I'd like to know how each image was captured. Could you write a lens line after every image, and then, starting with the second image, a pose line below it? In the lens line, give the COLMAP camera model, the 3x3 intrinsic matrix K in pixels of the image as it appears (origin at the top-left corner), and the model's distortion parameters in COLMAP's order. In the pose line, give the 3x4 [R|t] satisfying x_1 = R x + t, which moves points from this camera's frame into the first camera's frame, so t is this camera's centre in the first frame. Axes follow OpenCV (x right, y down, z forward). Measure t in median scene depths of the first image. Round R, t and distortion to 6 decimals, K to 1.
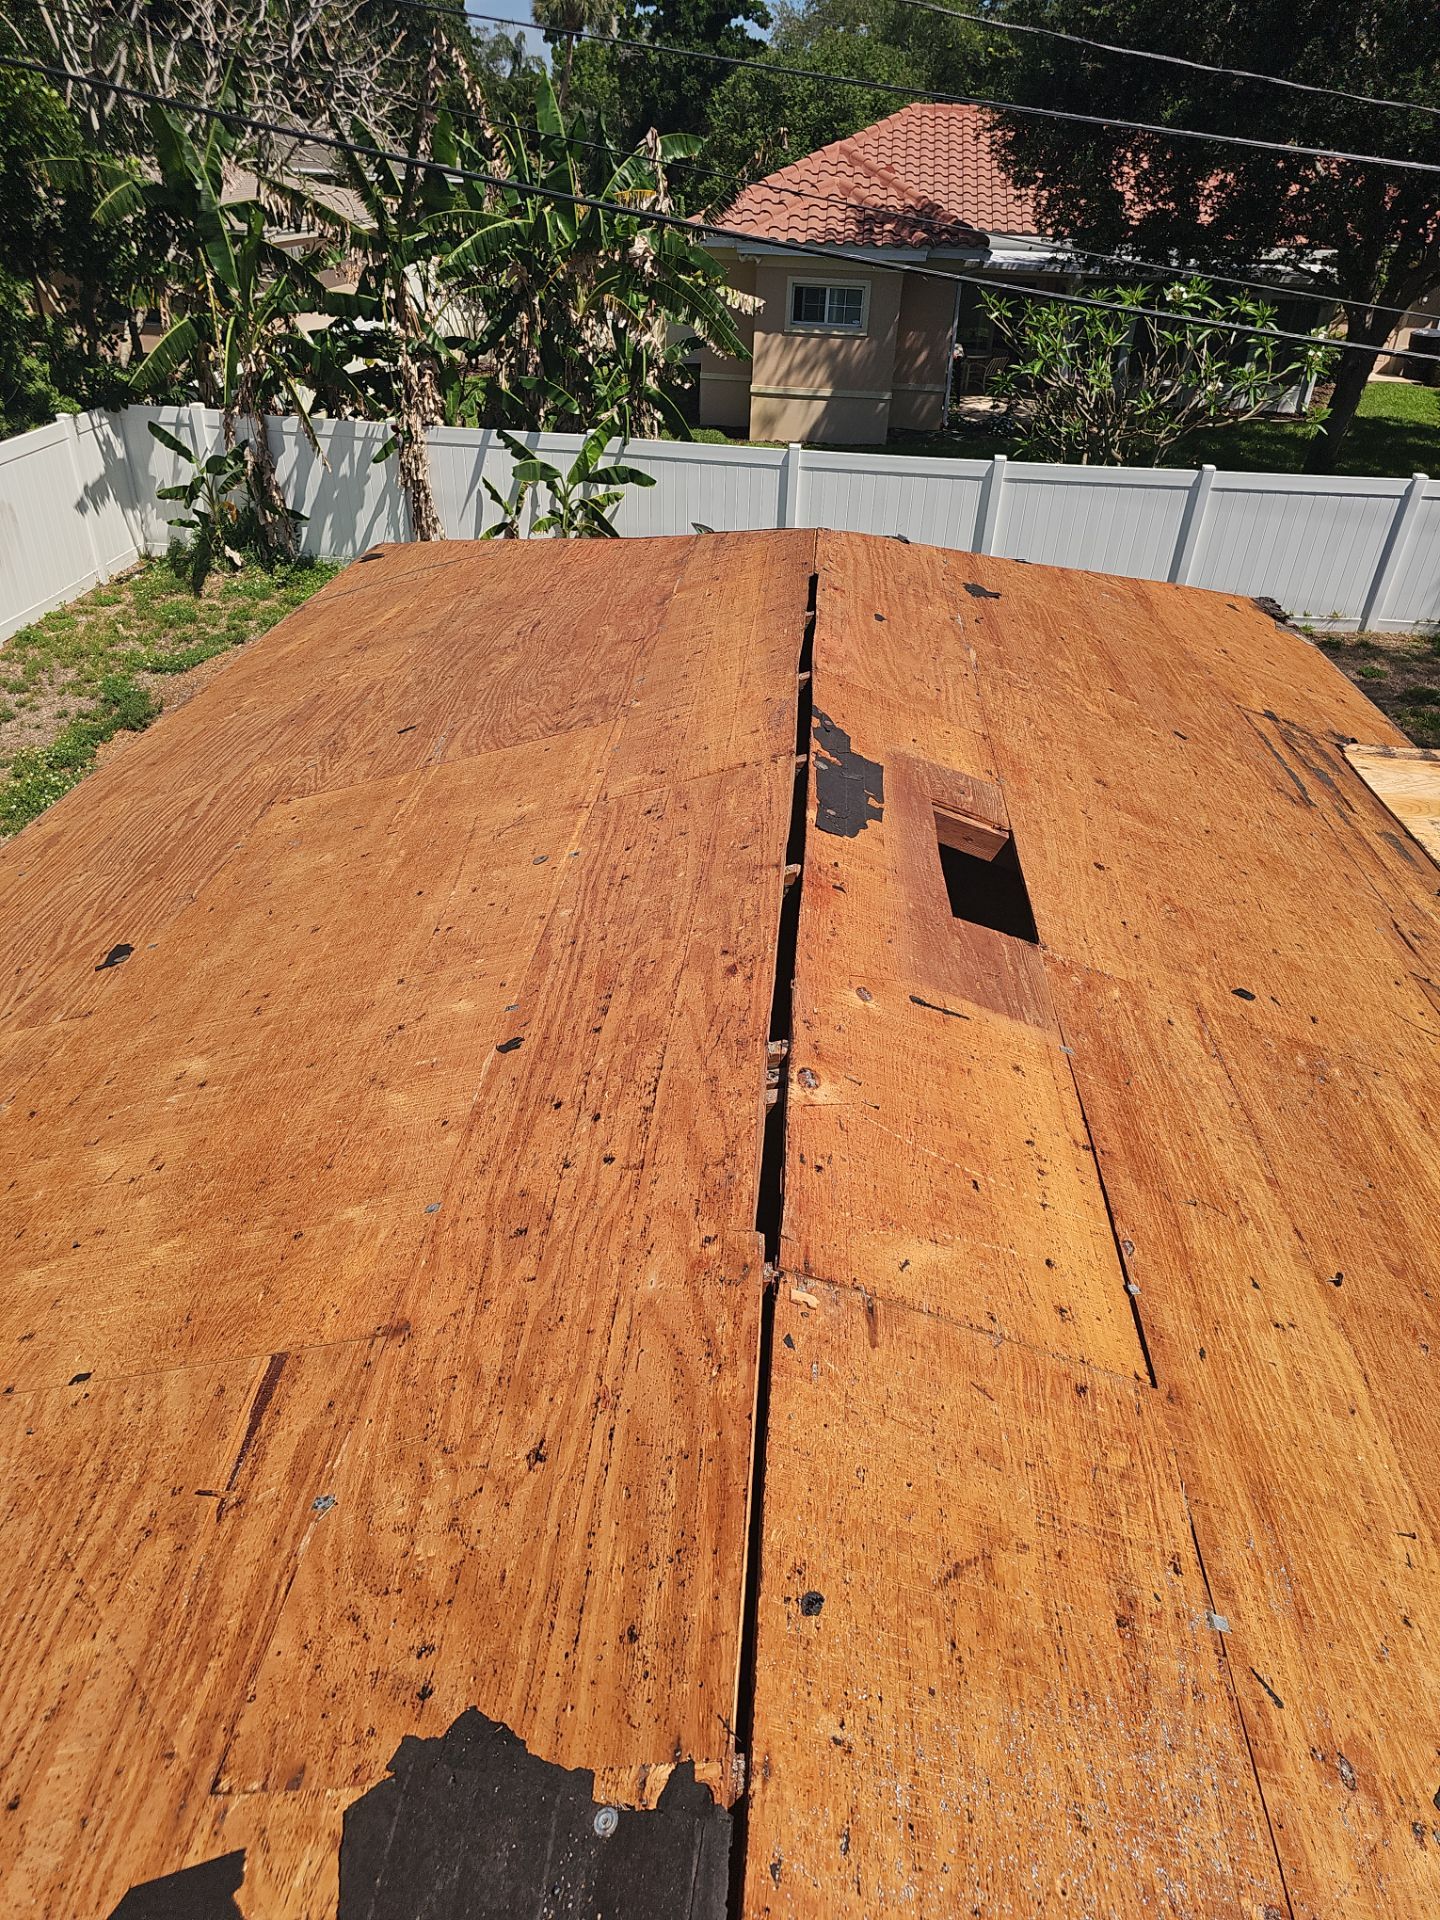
lens RADIAL K [[1268.1, 0, 720.0], [0, 1268.1, 960.0], [0, 0, 1]] dist [0.054962, -0.046944]
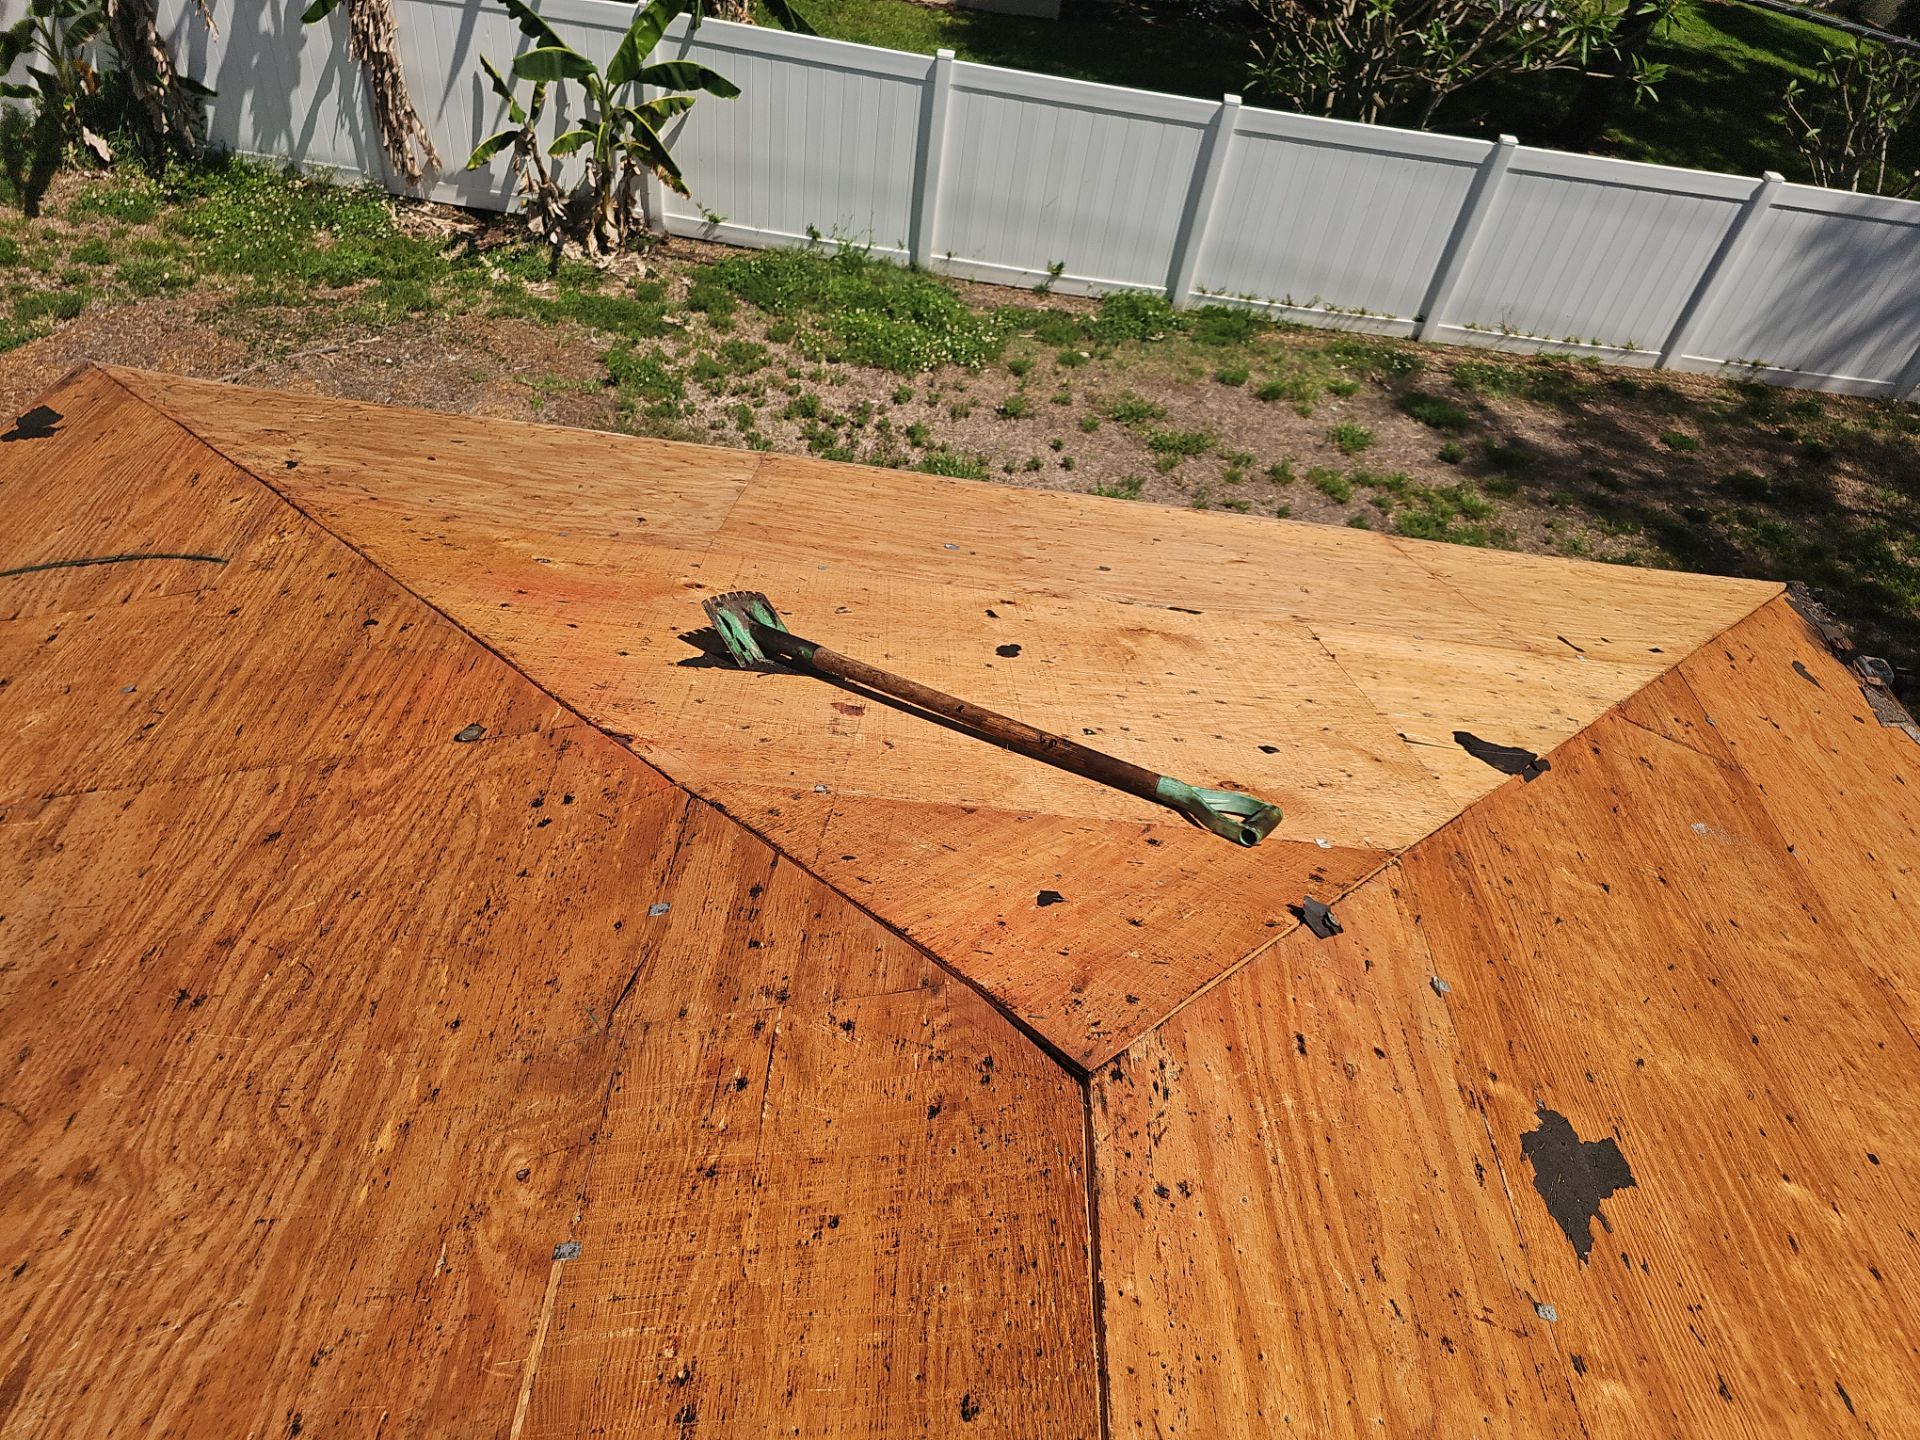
lens RADIAL K [[1296.6, 0, 969.5], [0, 1296.6, 722.8], [0, 0, 1]] dist [0.027321, -0.018120]
pose [[0.993275, 0.034628, 0.110479, 0.006121], [-0.051254, 0.987143, 0.151400, -0.147091], [-0.103816, -0.156044, 0.982279, 0.240846]]
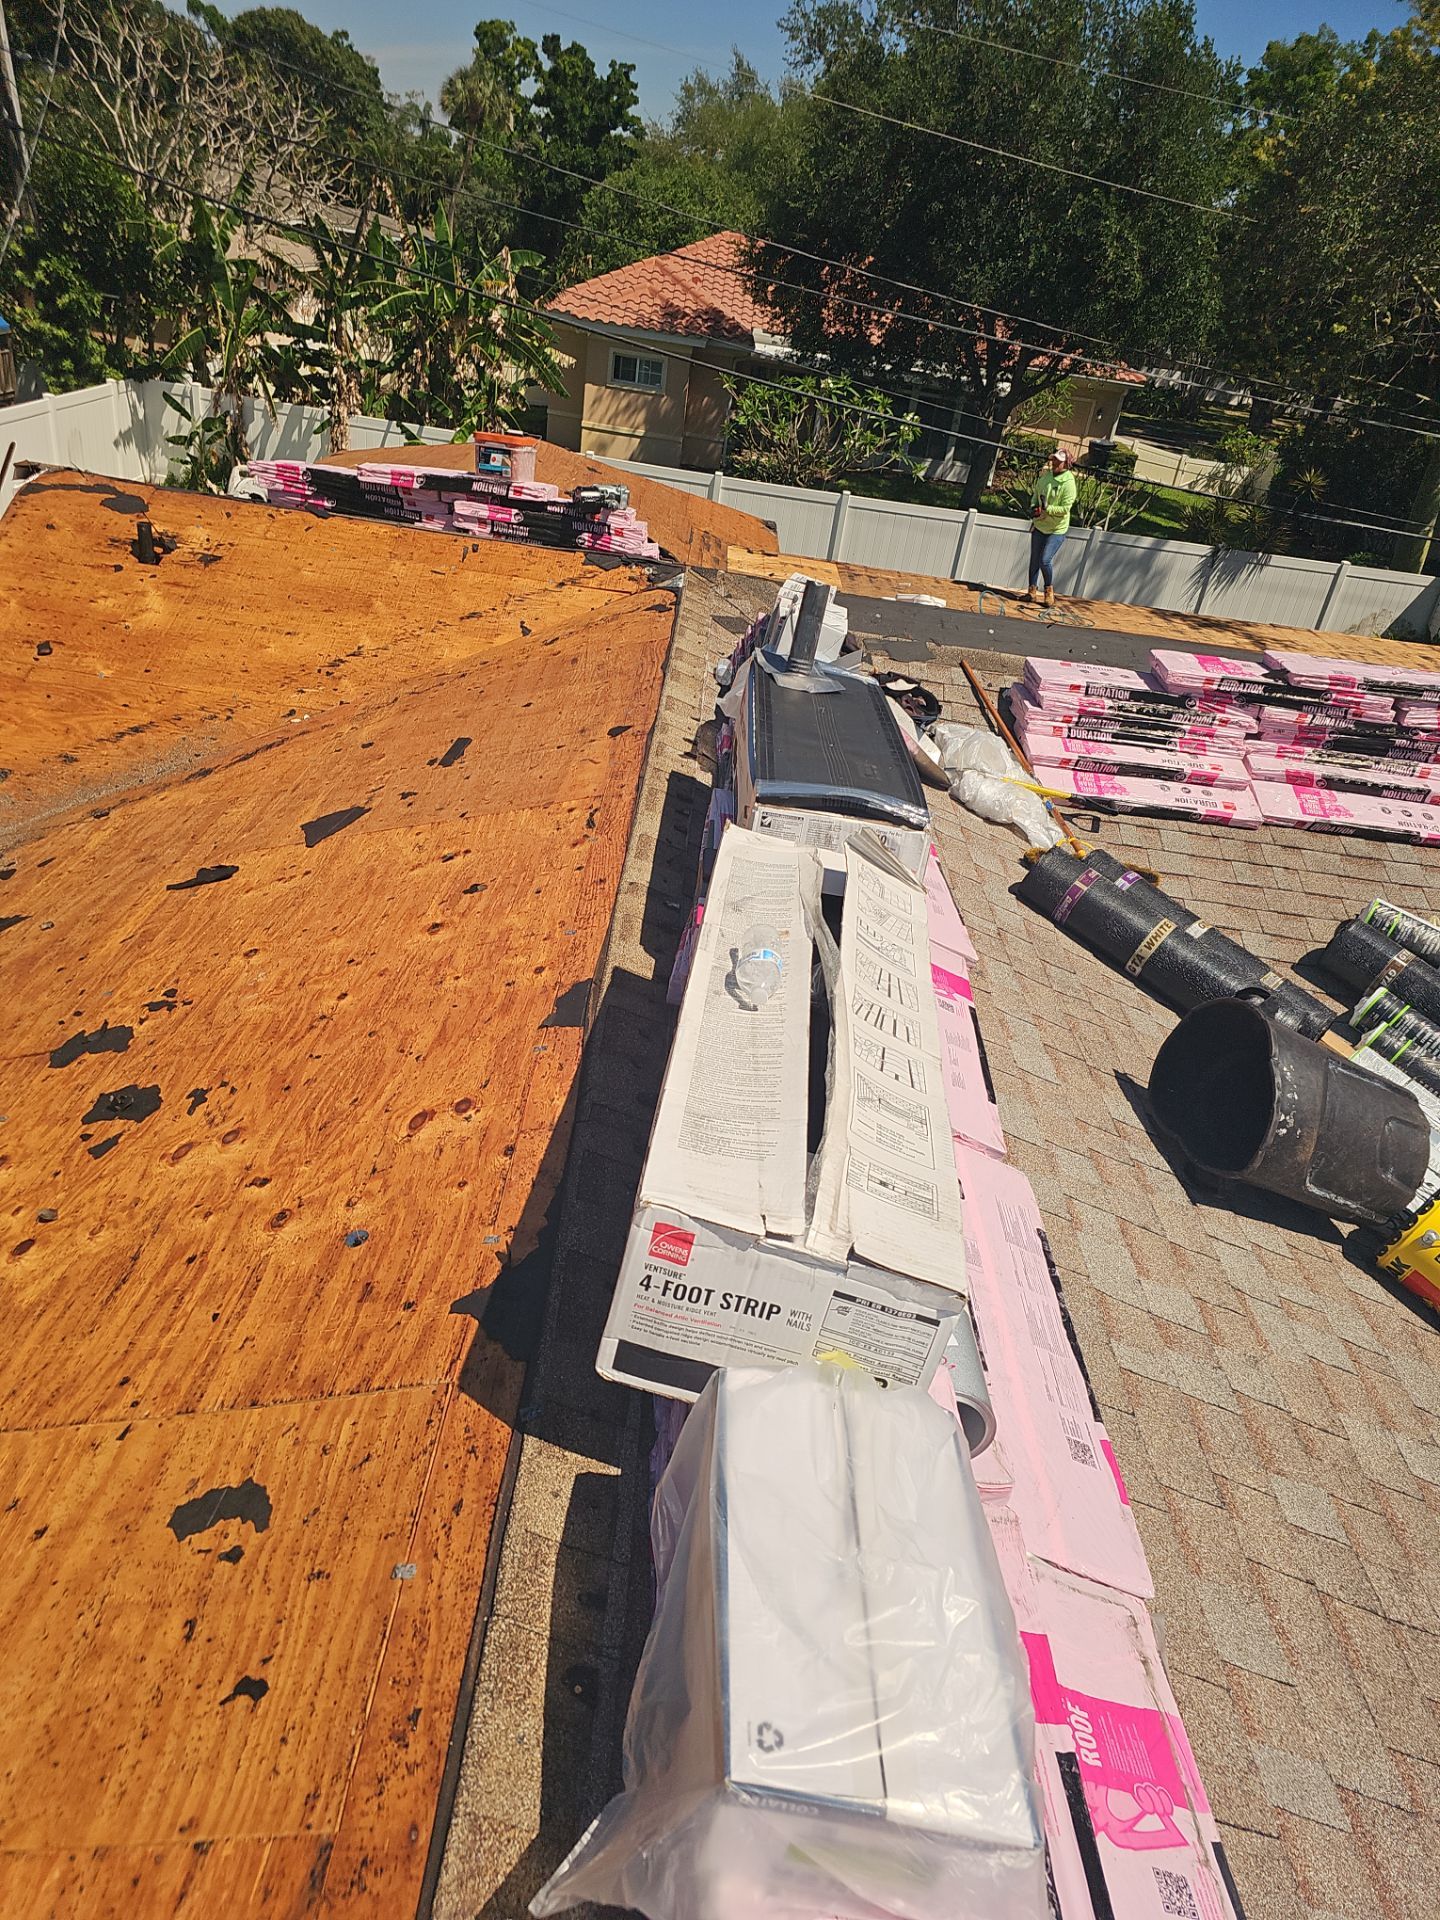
lens RADIAL K [[1296.2, 0, 725.3], [0, 1296.2, 993.7], [0, 0, 1]] dist [0.048335, -0.024007]
pose [[0.992768, 0.056184, 0.106087, 0.088811], [-0.052641, 0.997967, -0.035914, 0.305432], [-0.107889, 0.030070, 0.993708, -0.583460]]
